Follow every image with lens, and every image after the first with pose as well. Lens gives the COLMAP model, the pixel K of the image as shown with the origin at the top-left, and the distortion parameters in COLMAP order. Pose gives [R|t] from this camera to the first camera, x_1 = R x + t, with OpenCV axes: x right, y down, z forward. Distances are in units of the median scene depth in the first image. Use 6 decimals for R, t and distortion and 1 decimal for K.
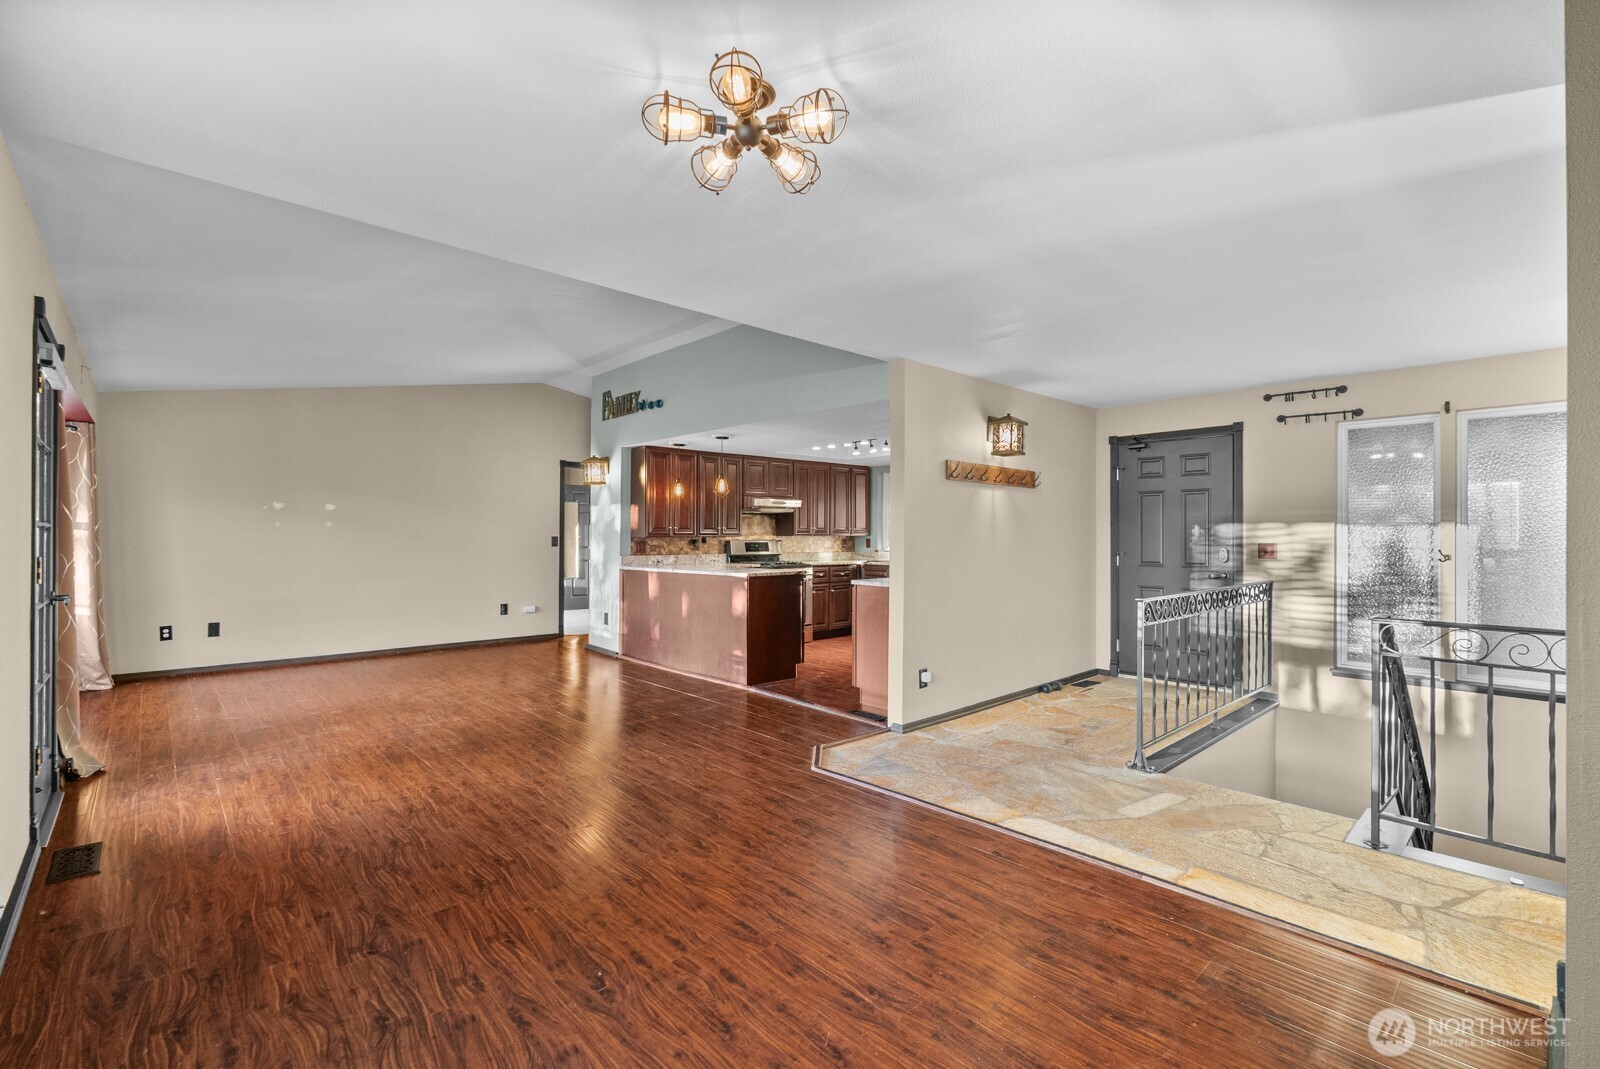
lens RADIAL K [[707.5, 0, 795.3], [0, 707.5, 518.1], [0, 0, 1]] dist [-0.005708, 0.001405]
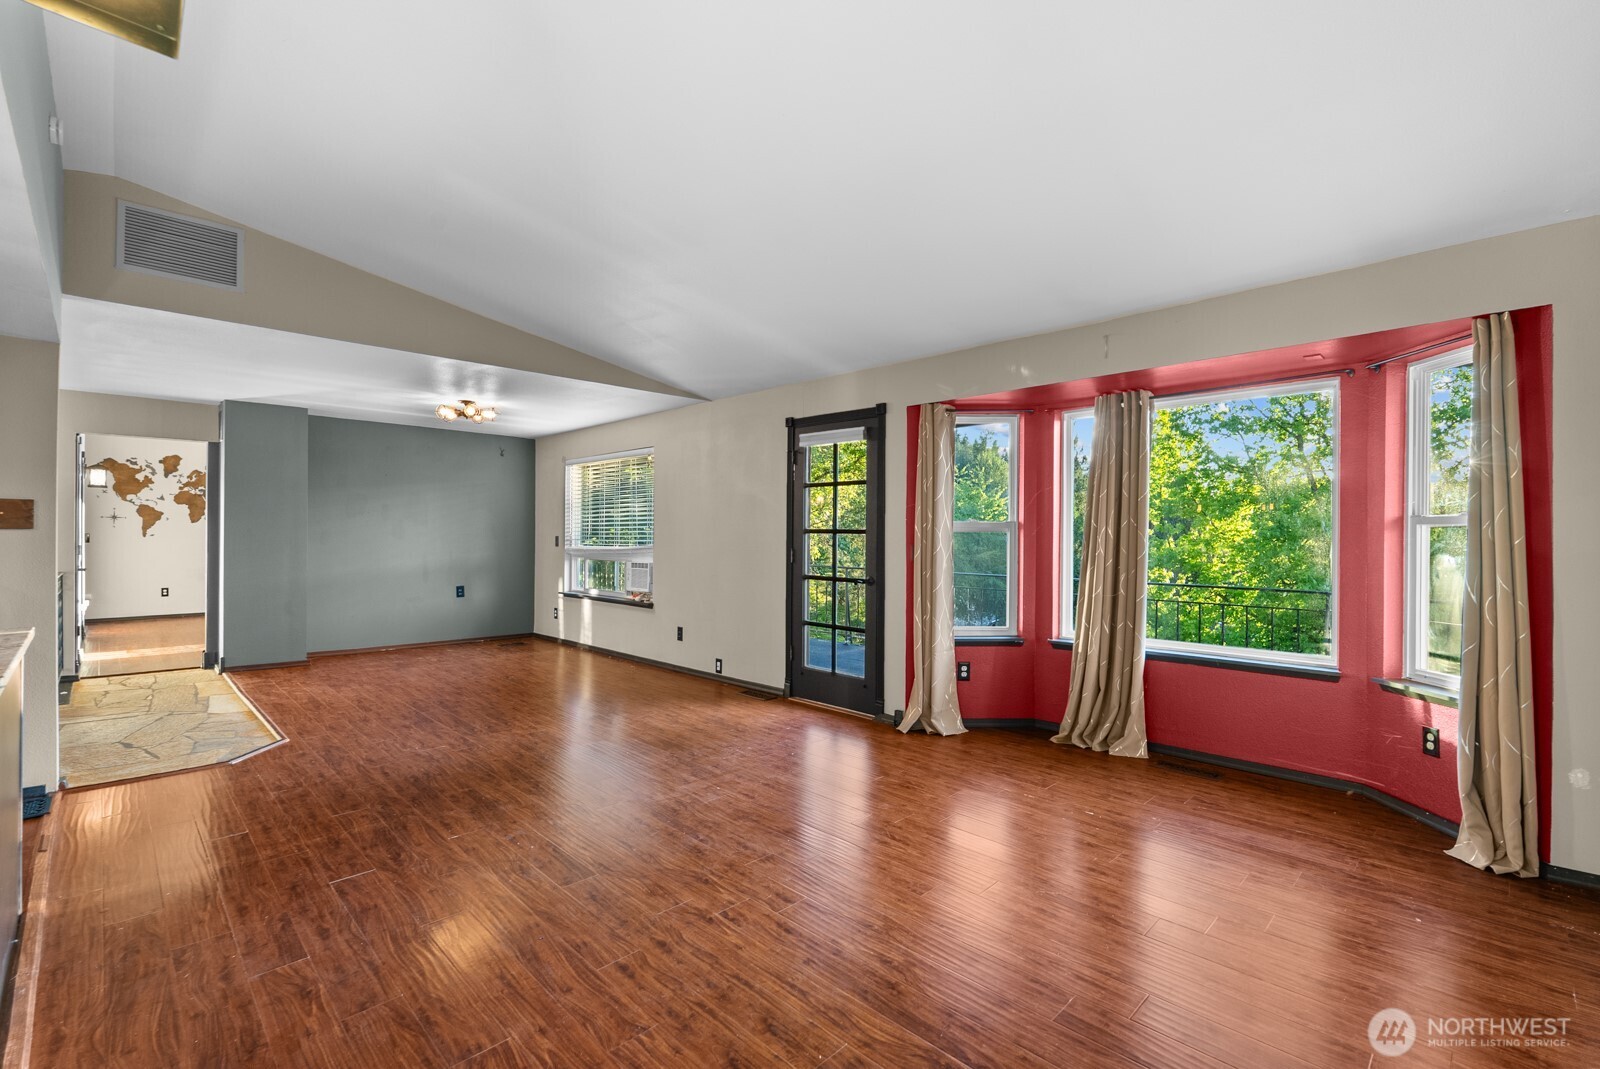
lens RADIAL K [[707.5, 0, 809.3], [0, 707.5, 545.2], [0, 0, 1]] dist [-0.005708, 0.001405]
pose [[-0.998814, -0.009846, -0.047681, -0.662670], [-0.009334, 0.999897, -0.010937, 0.041931], [0.047784, -0.010479, -0.998803, 1.915987]]
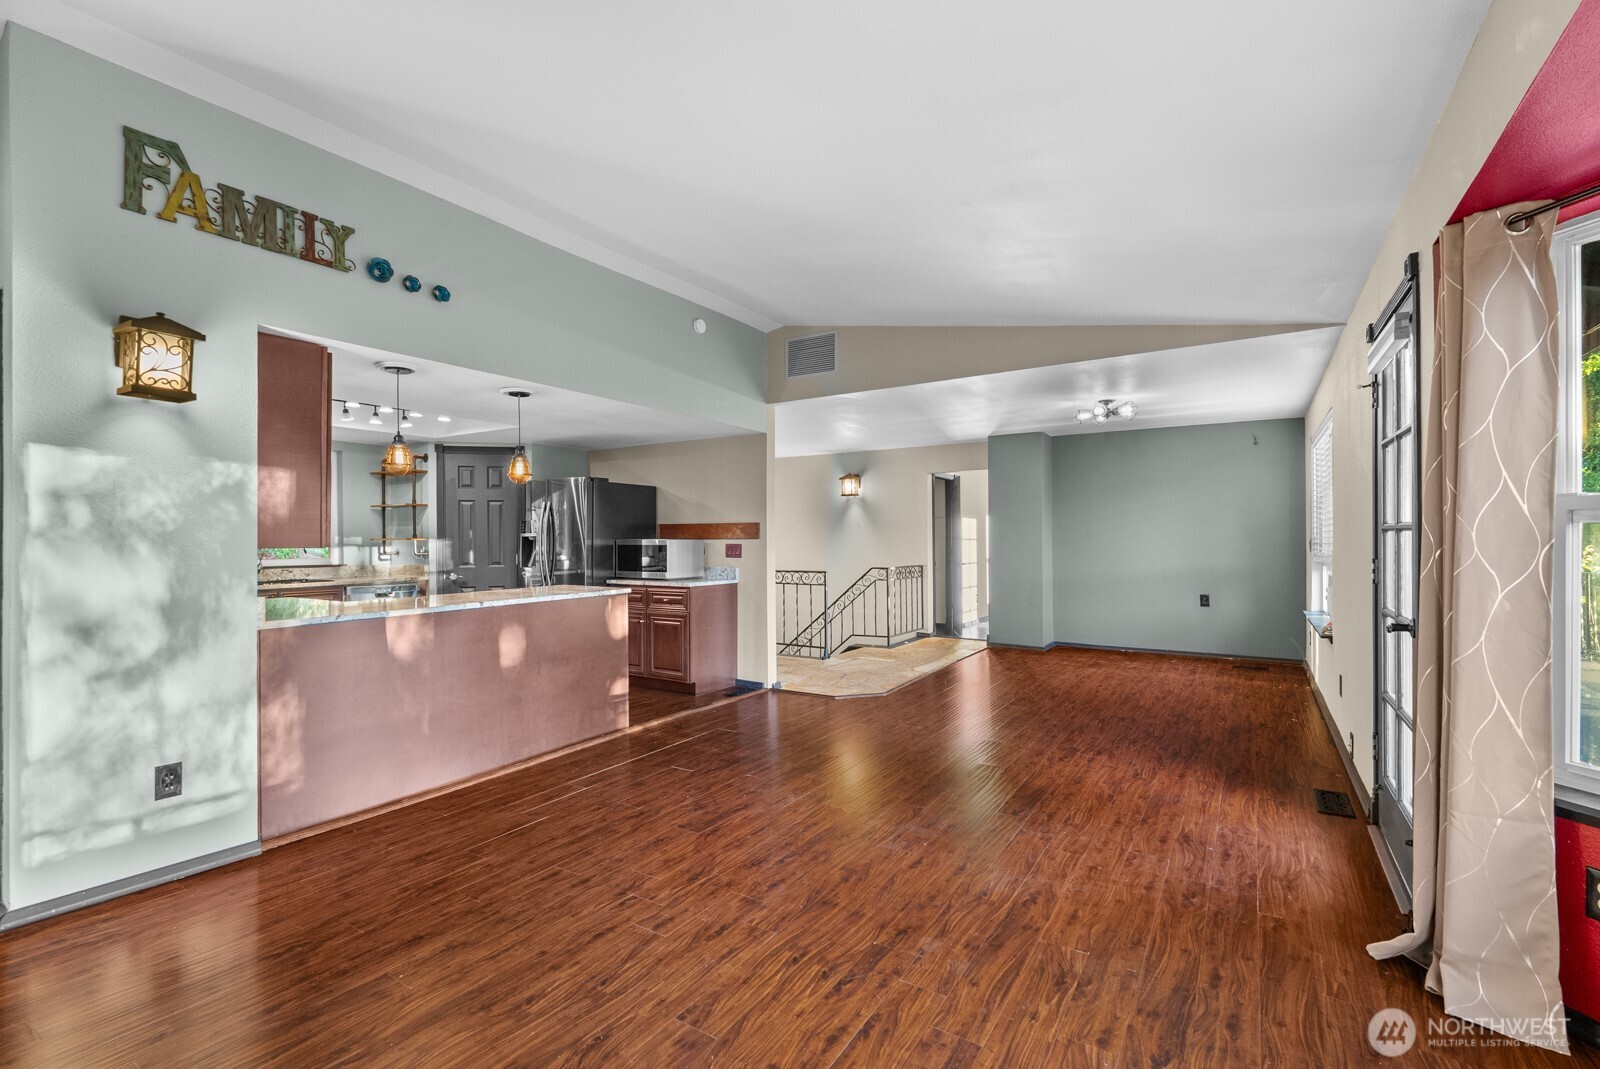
lens RADIAL K [[707.5, 0, 809.0], [0, 707.5, 541.5], [0, 0, 1]] dist [-0.005708, 0.001405]
pose [[-0.265867, -0.004841, 0.963998, -1.222227], [-0.018591, 0.999827, -0.000107, 0.027300], [-0.963830, -0.017950, -0.265911, 1.381554]]
